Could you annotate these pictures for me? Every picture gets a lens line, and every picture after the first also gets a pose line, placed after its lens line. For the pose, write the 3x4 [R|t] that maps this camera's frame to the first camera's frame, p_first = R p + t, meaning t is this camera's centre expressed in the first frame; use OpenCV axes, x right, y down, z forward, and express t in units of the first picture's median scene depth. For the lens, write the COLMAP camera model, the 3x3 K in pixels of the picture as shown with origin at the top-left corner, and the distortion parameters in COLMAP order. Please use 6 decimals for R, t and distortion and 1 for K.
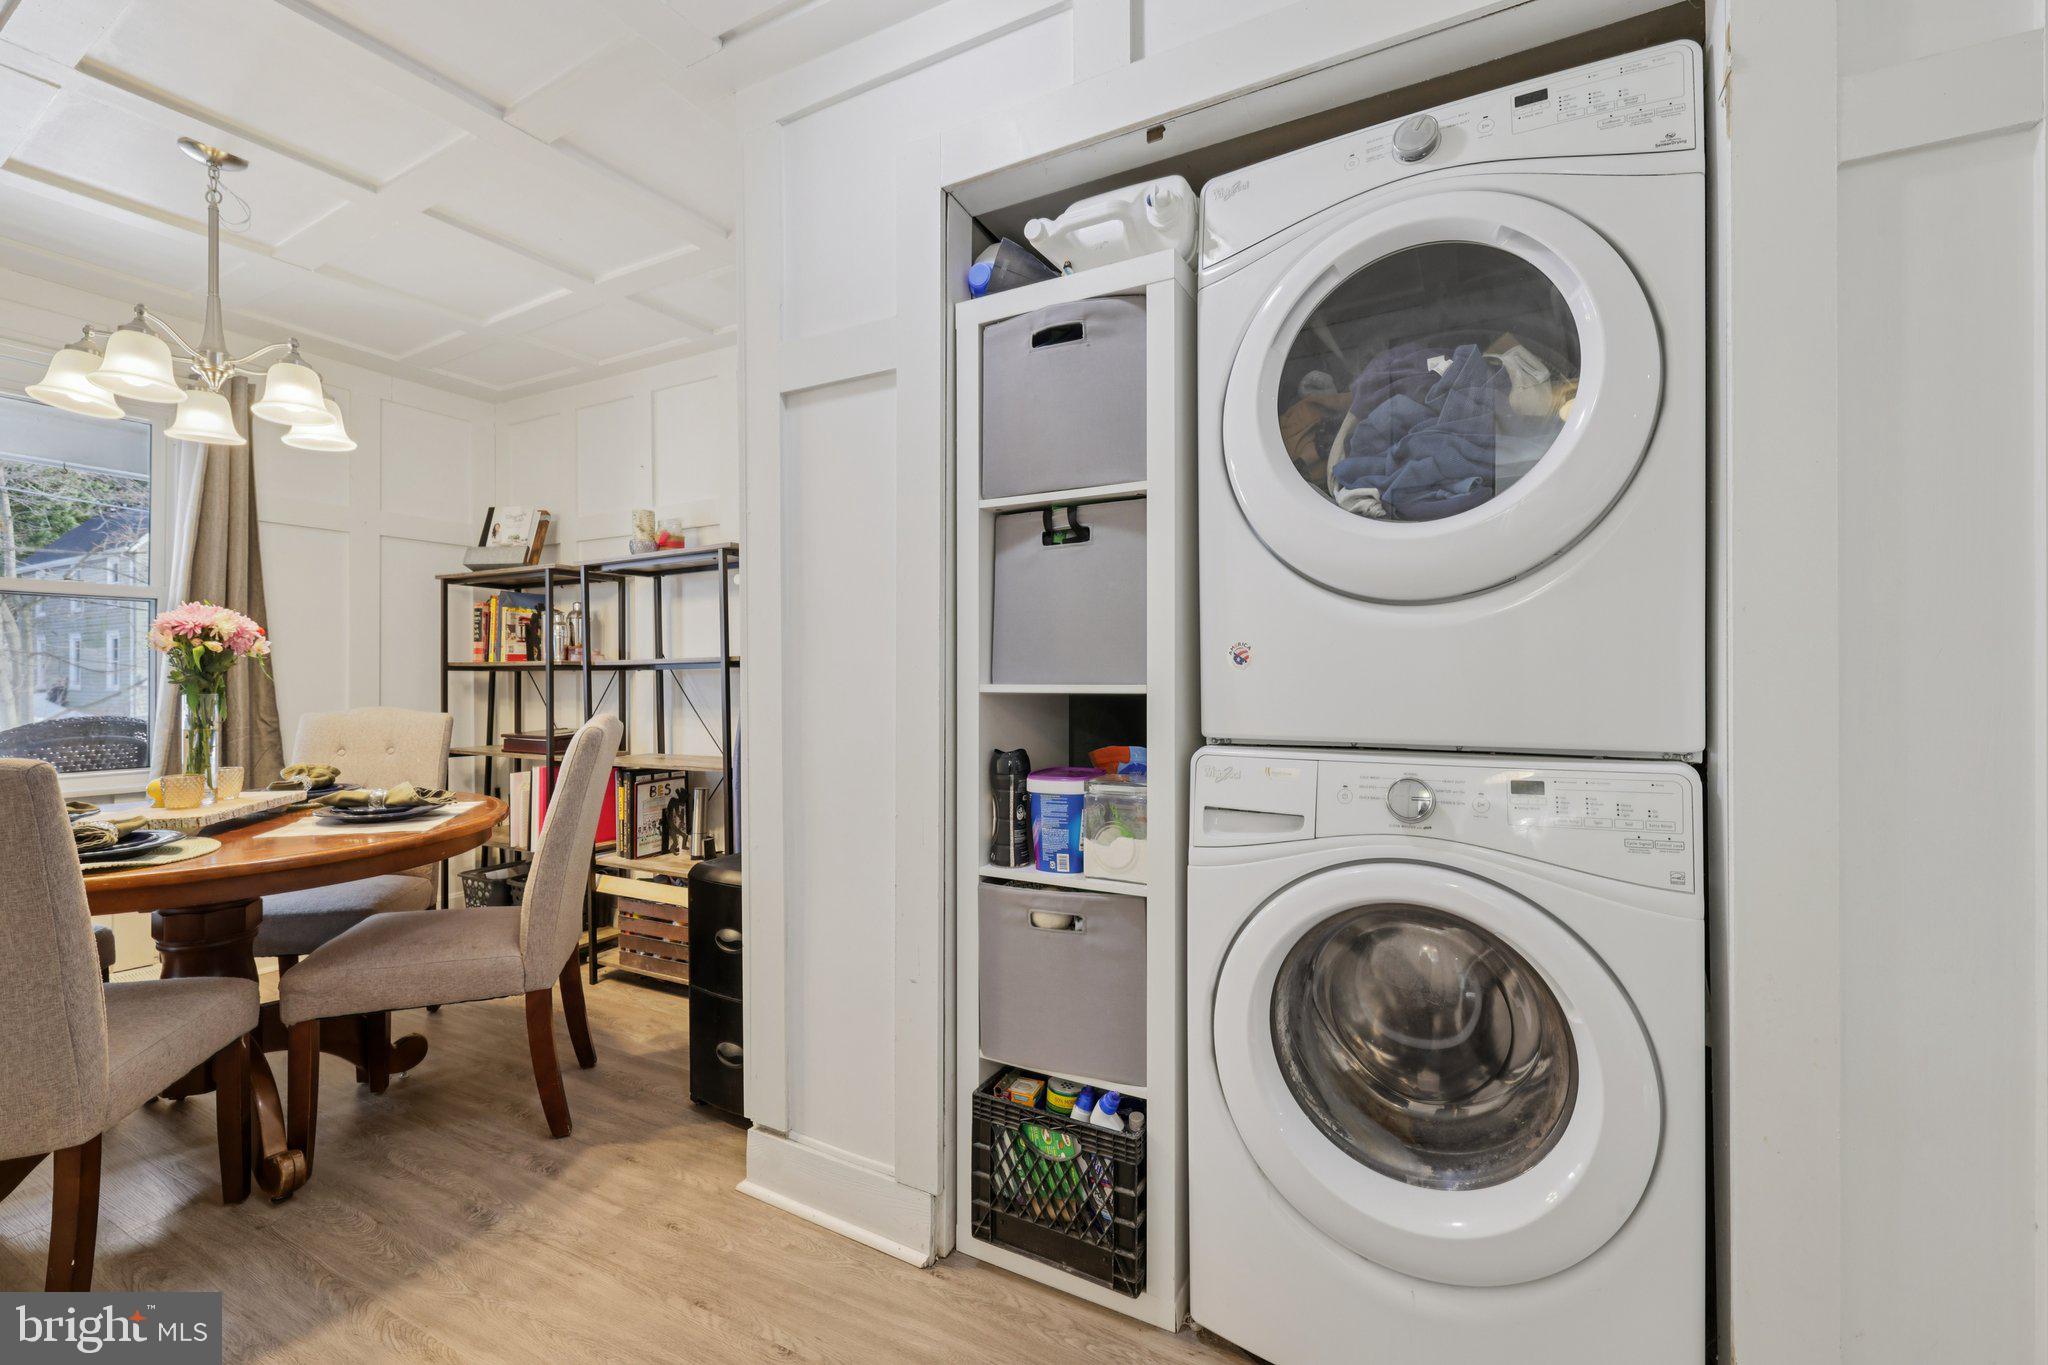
lens RADIAL K [[868.0, 0, 1032.1], [0, 868.0, 680.5], [0, 0, 1]] dist [-0.004363, 0.000267]
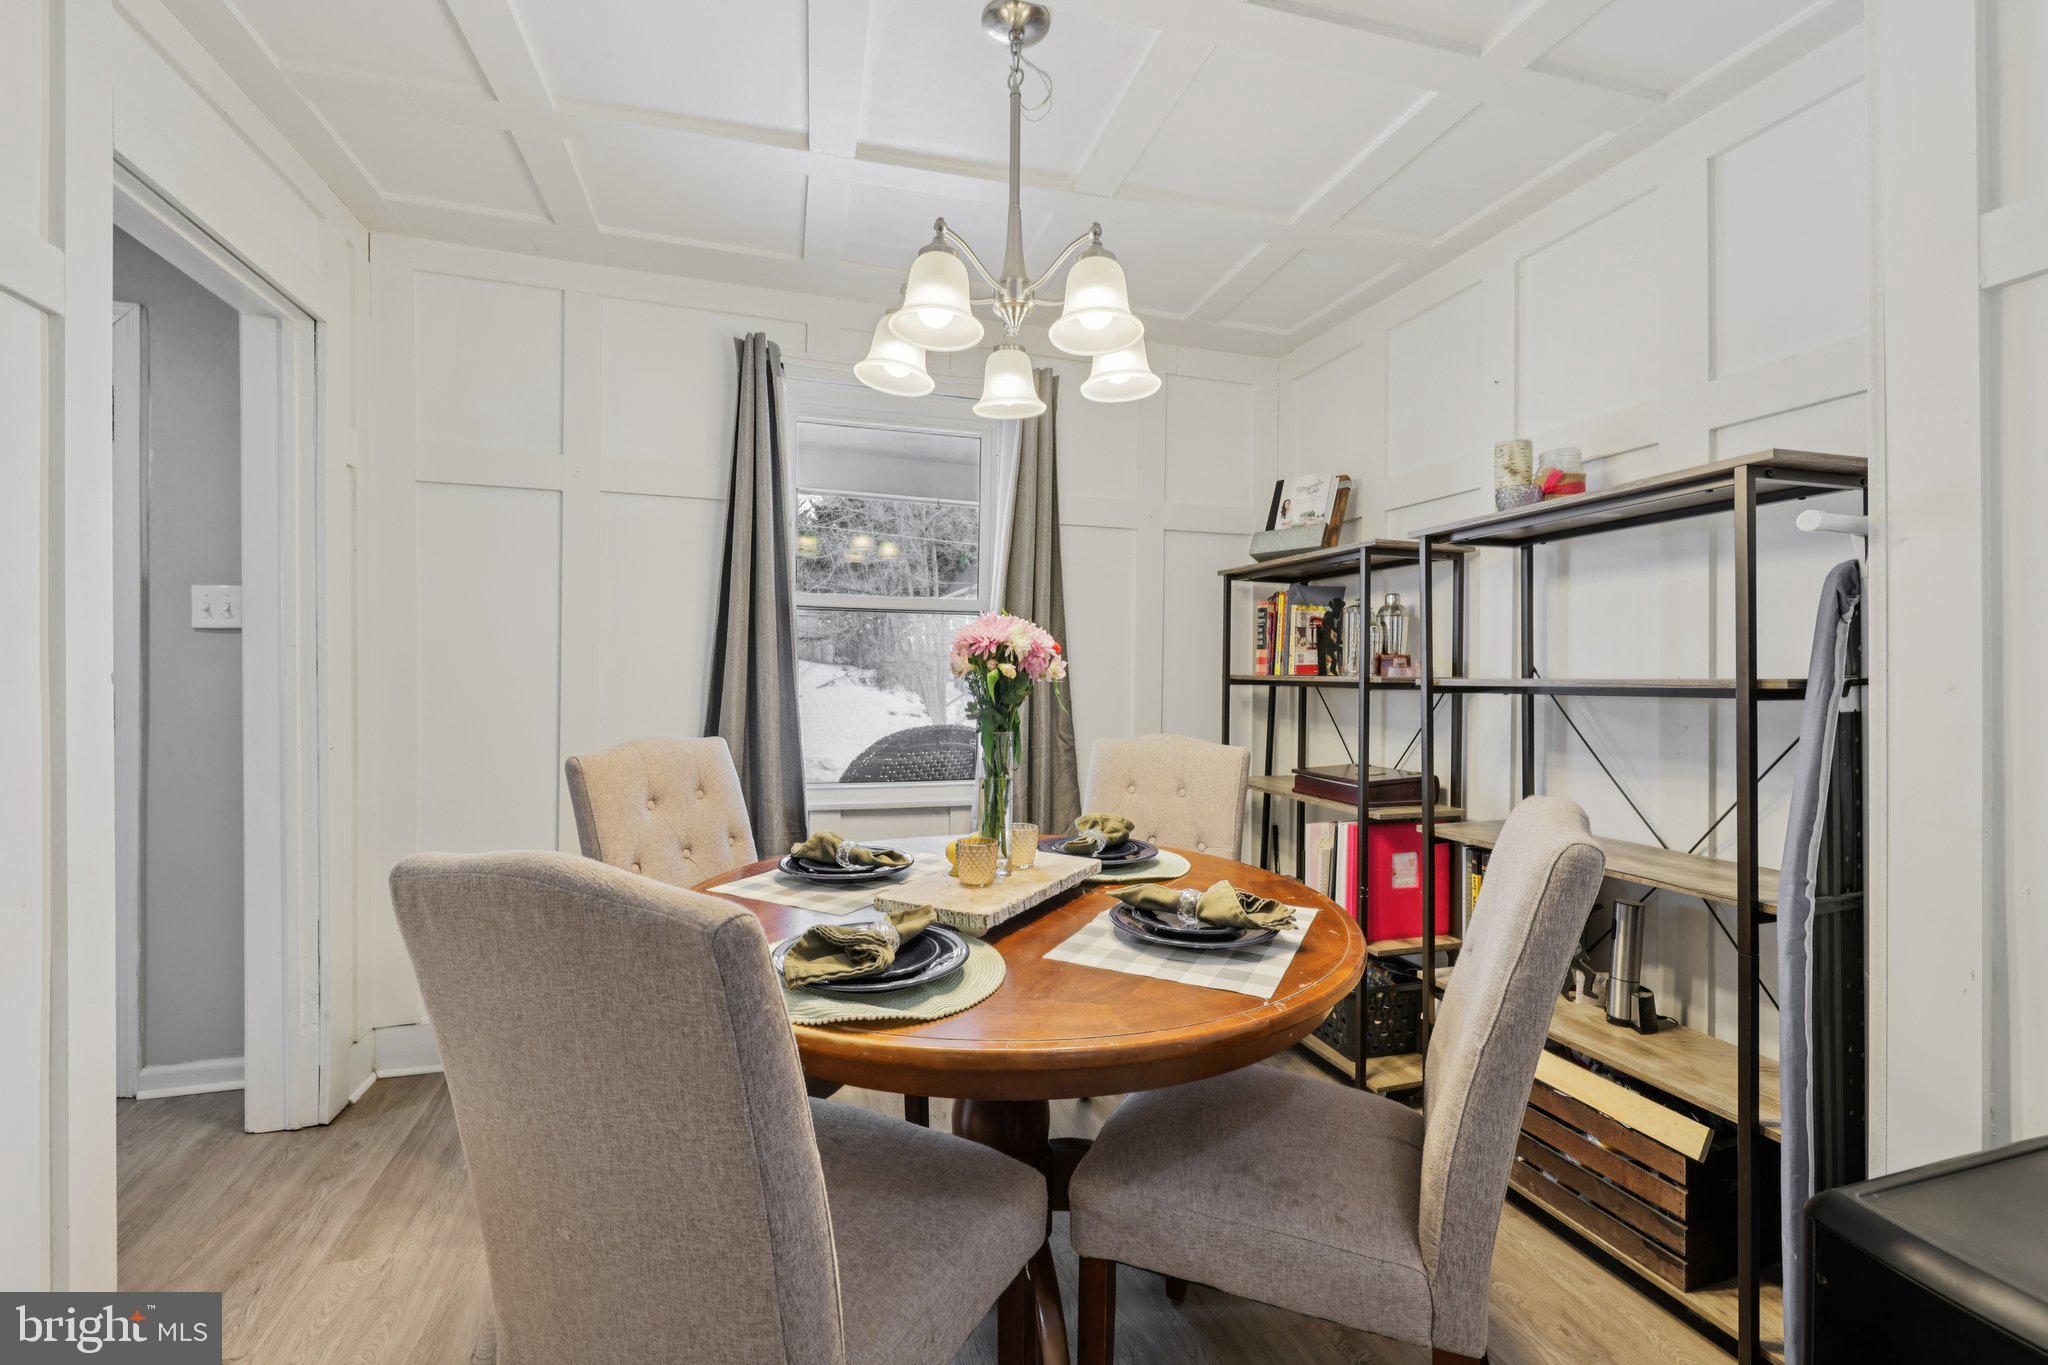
lens RADIAL K [[868.0, 0, 1023.3], [0, 868.0, 675.5], [0, 0, 1]] dist [-0.004363, 0.000267]
pose [[0.714024, 0.009887, -0.700051, -0.262653], [-0.010933, 0.999936, 0.002972, -0.023207], [0.700036, 0.005532, 0.714086, 0.301121]]
